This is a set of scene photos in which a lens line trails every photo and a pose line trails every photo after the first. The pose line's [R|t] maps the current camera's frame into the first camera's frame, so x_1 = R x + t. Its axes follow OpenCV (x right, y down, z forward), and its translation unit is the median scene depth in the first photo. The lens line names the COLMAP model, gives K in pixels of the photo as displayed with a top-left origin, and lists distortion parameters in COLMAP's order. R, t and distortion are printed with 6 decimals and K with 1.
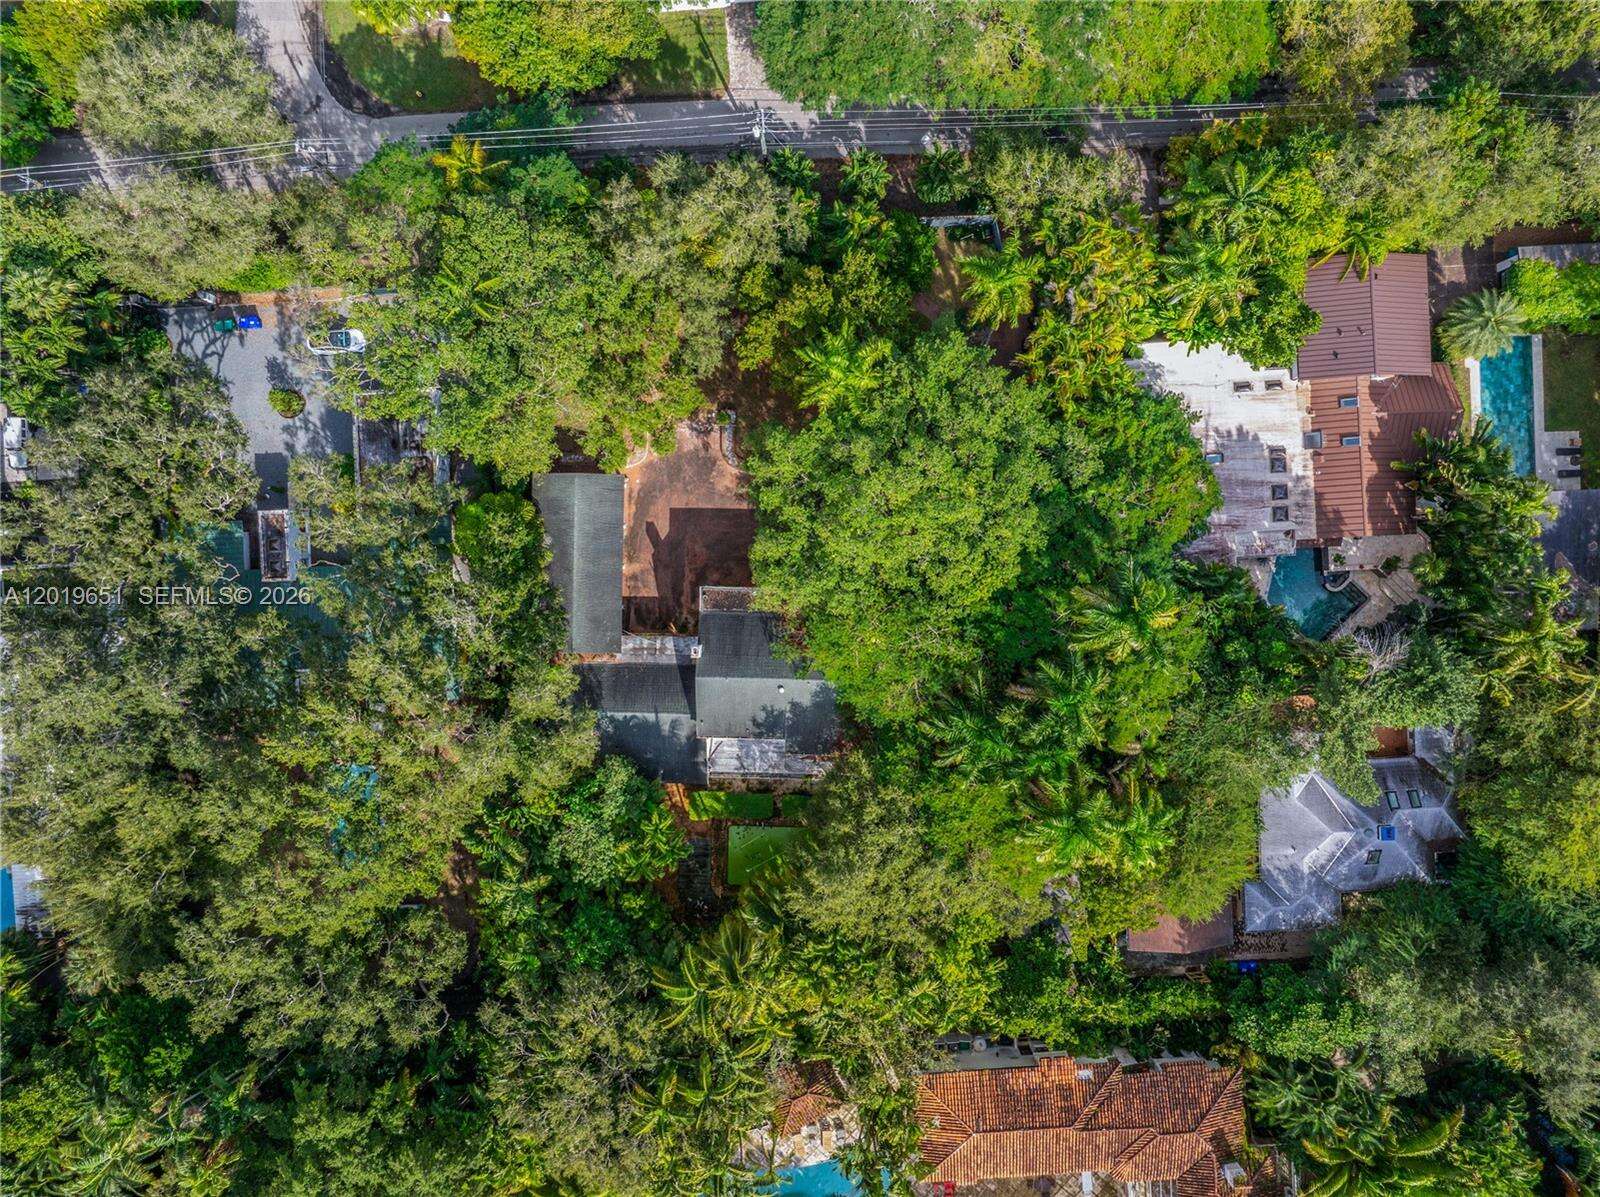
lens RADIAL K [[1124.7, 0, 803.7], [0, 1124.7, 598.2], [0, 0, 1]] dist [-0.054621, 0.024329]
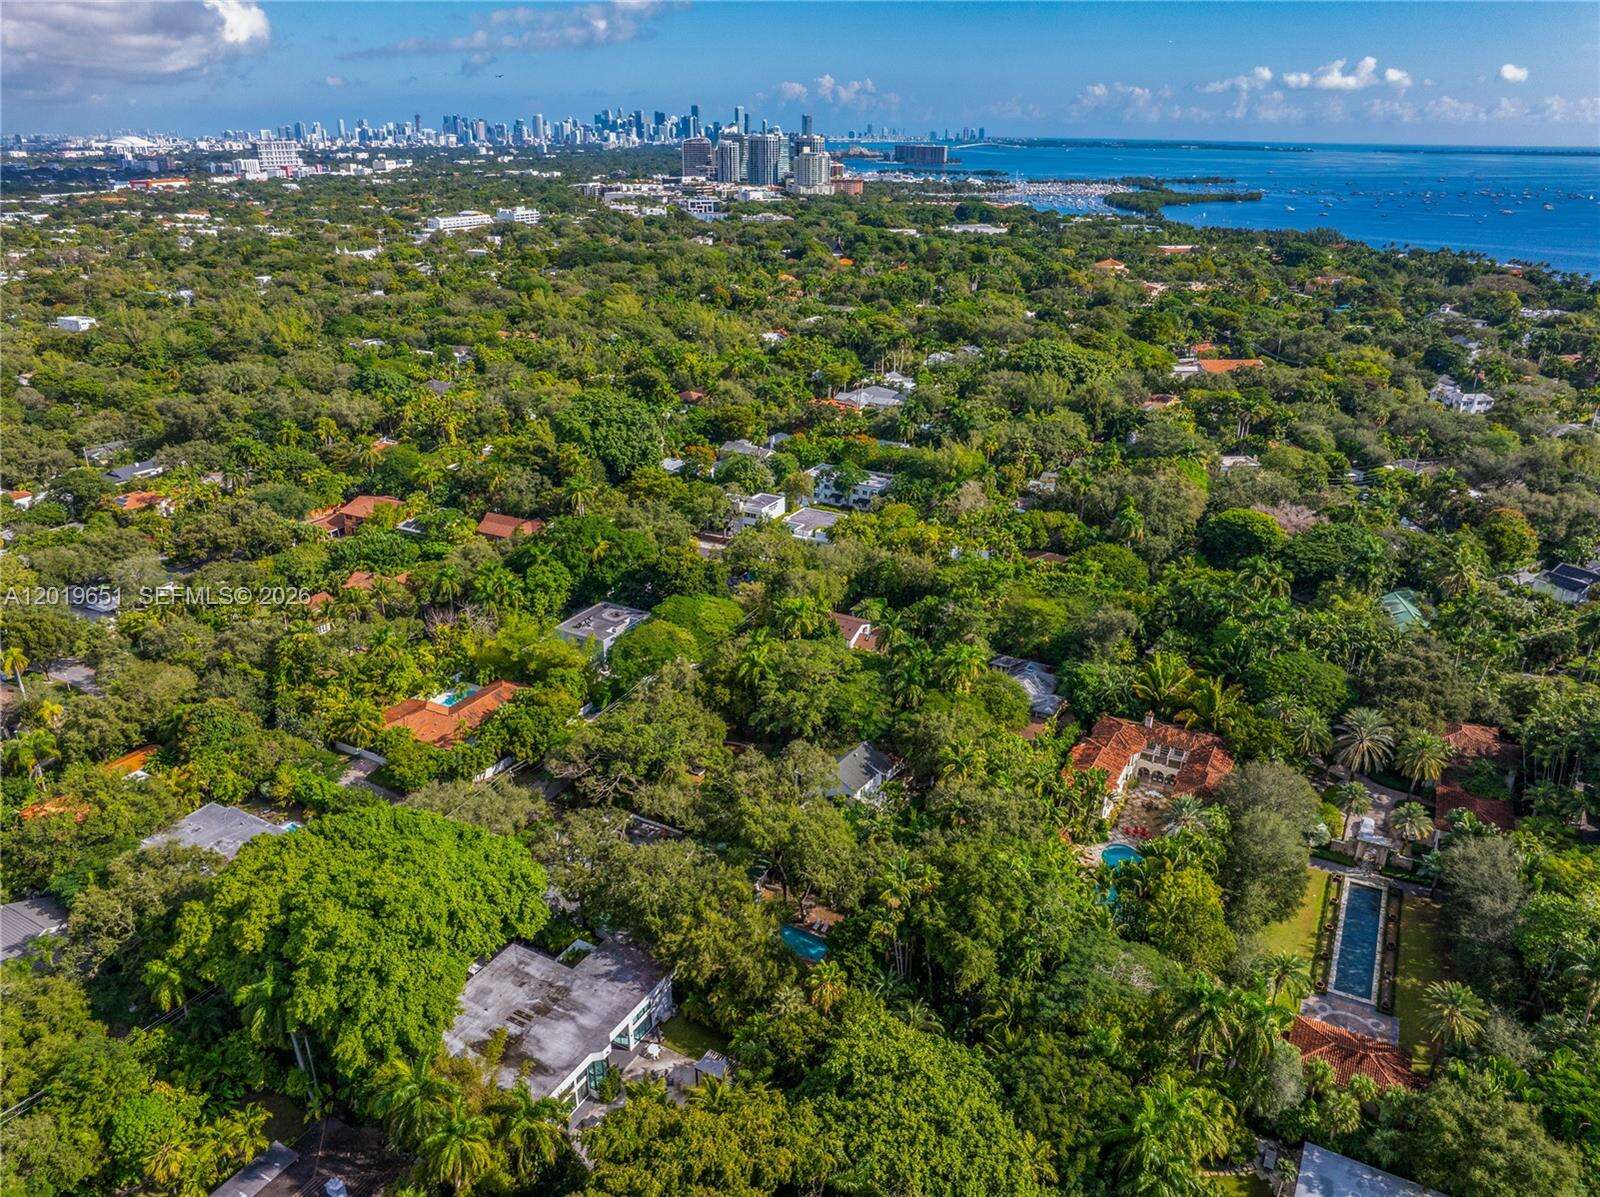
lens RADIAL K [[1124.7, 0, 809.3], [0, 1124.7, 596.5], [0, 0, 1]] dist [-0.054621, 0.024329]
pose [[0.526610, -0.322078, 0.786733, -1.718101], [0.850104, 0.196855, -0.488438, 1.027408], [0.002443, 0.926021, 0.377465, -0.086572]]
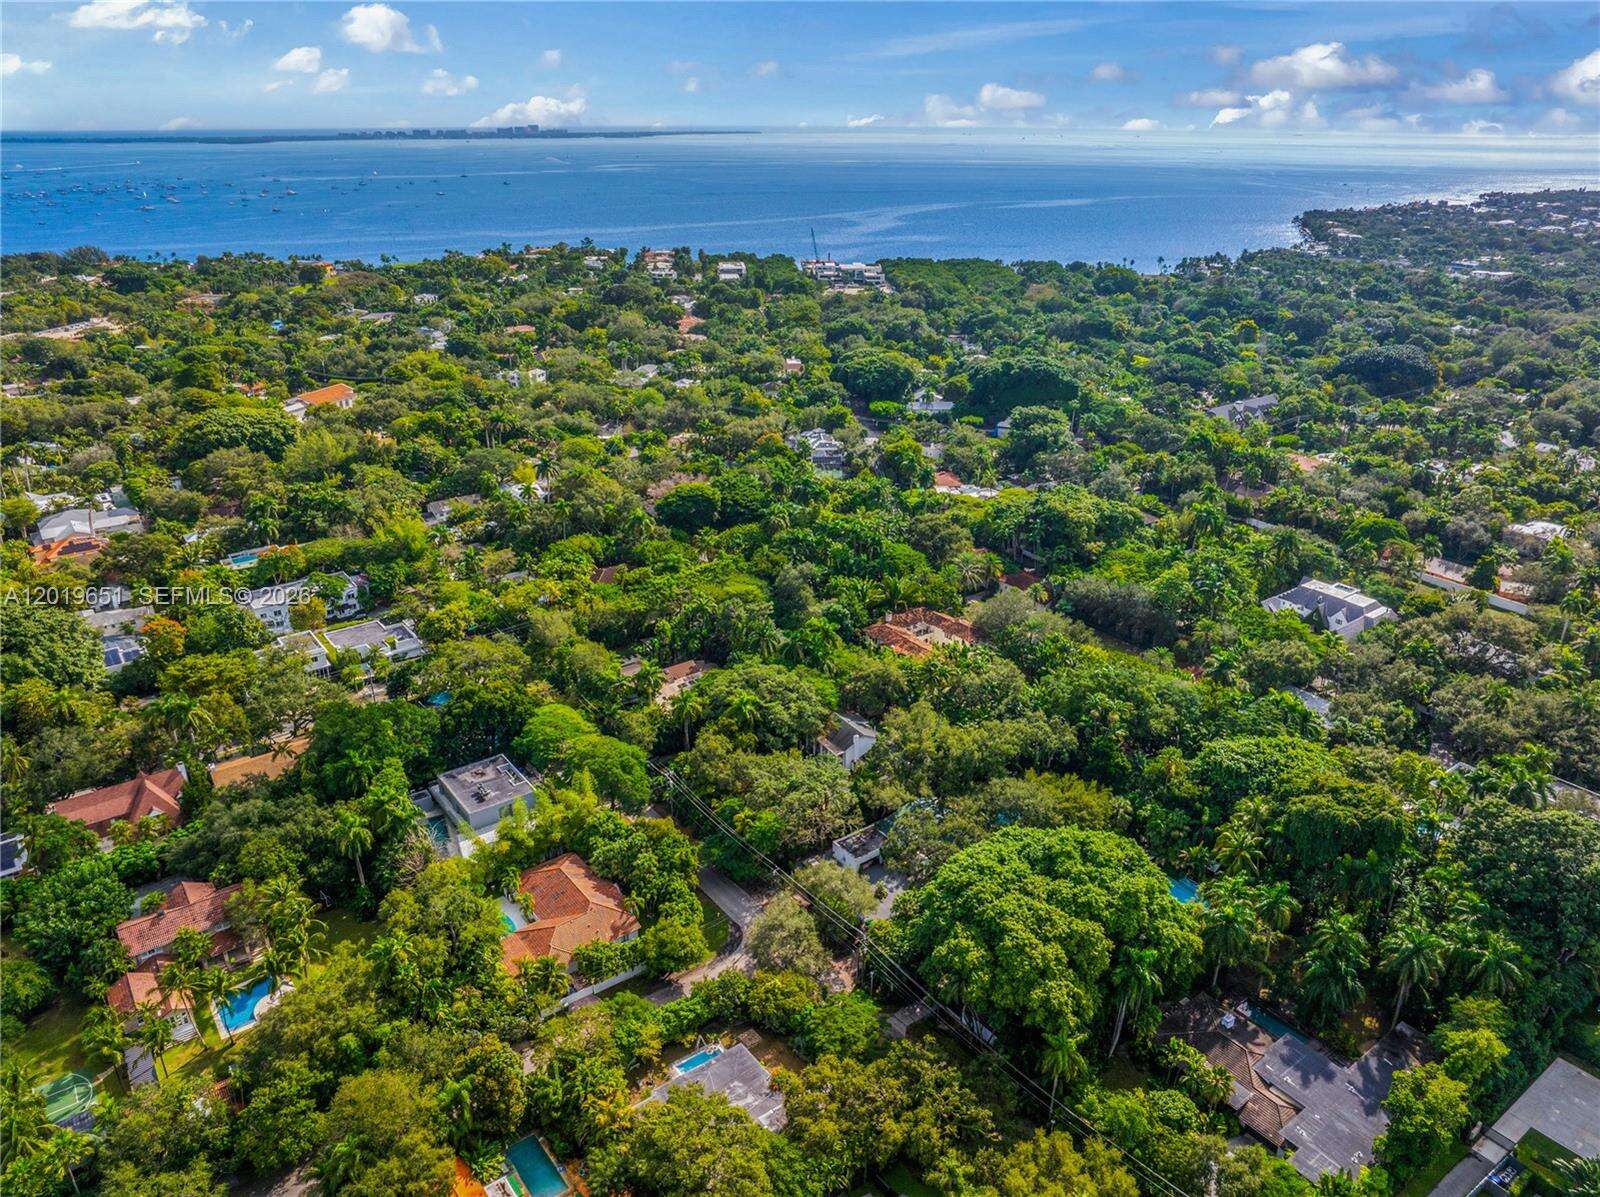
lens RADIAL K [[1124.7, 0, 813.0], [0, 1124.7, 588.4], [0, 0, 1]] dist [-0.054621, 0.024329]
pose [[-0.565640, -0.317763, 0.760972, -2.019833], [0.824637, -0.223616, 0.519587, -1.388619], [0.005060, 0.921424, 0.388525, -0.365751]]
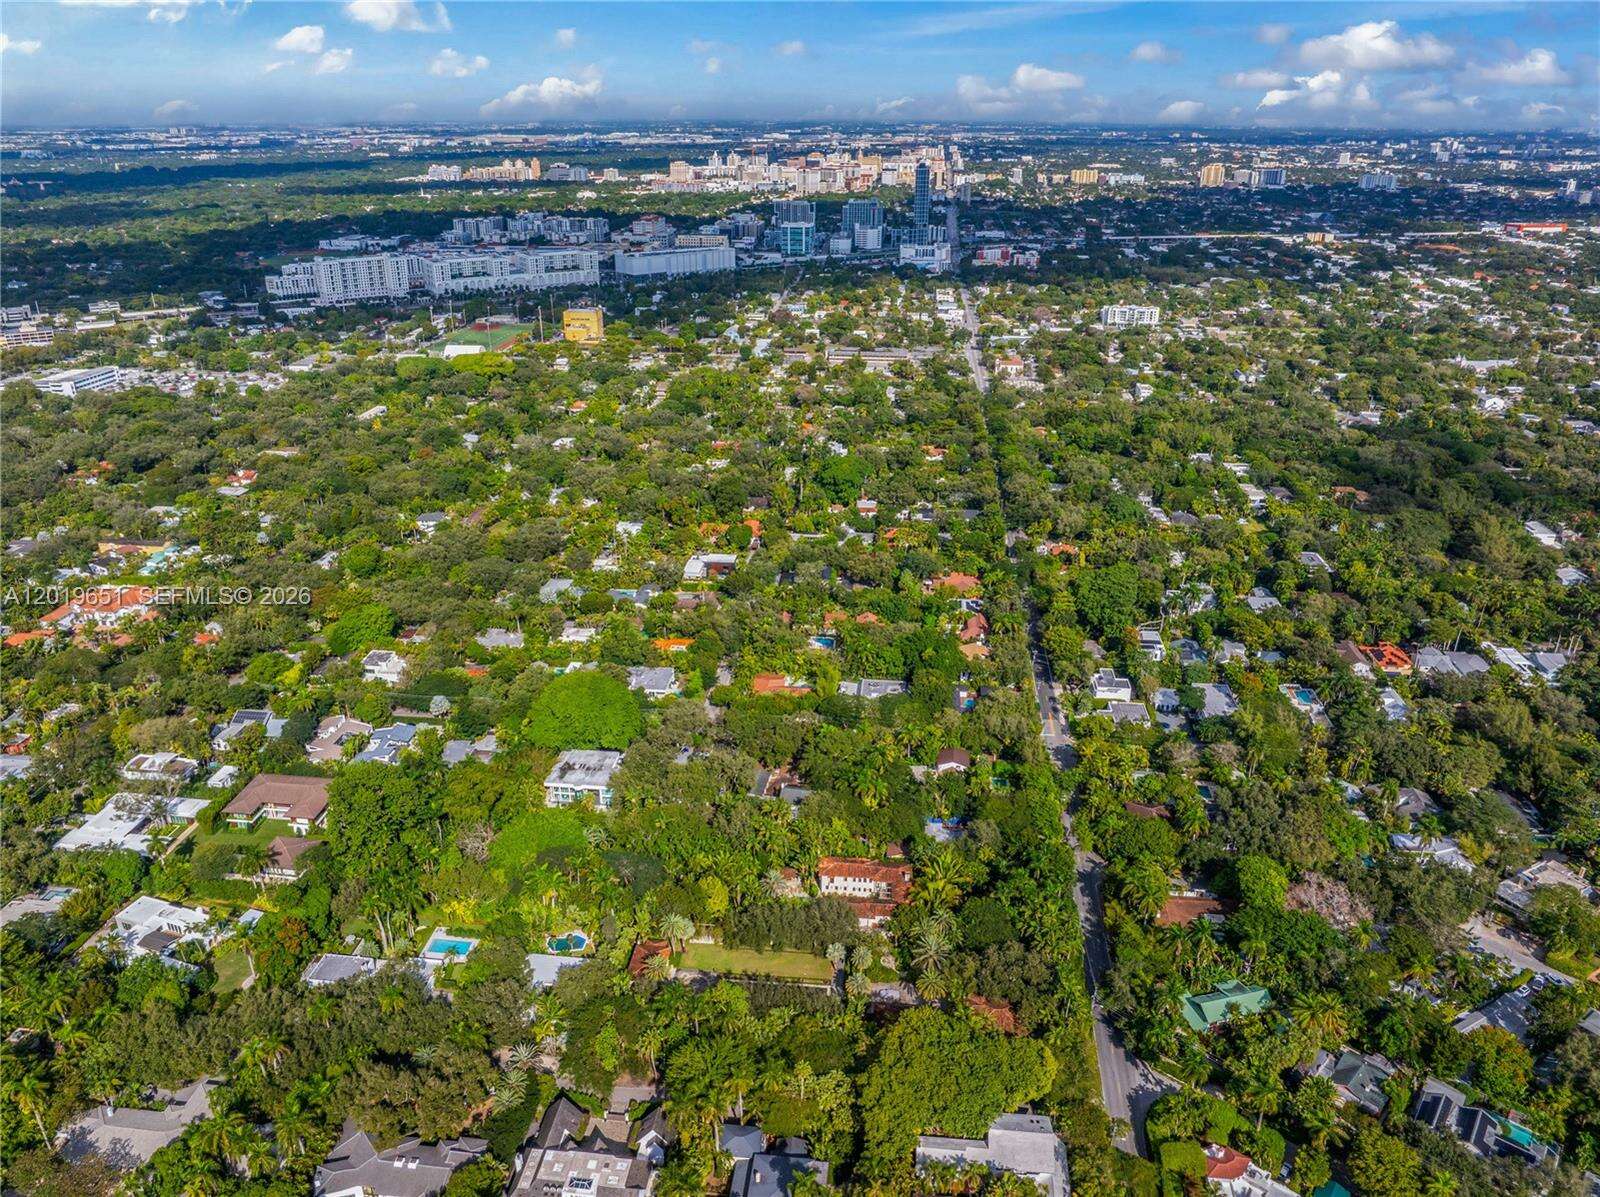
lens RADIAL K [[1124.7, 0, 803.8], [0, 1124.7, 595.8], [0, 0, 1]] dist [-0.054621, 0.024329]
pose [[0.987340, 0.065887, -0.144288, 0.541553], [-0.158547, 0.382321, -0.910326, 3.622826], [-0.004815, 0.921678, 0.387927, -1.262977]]
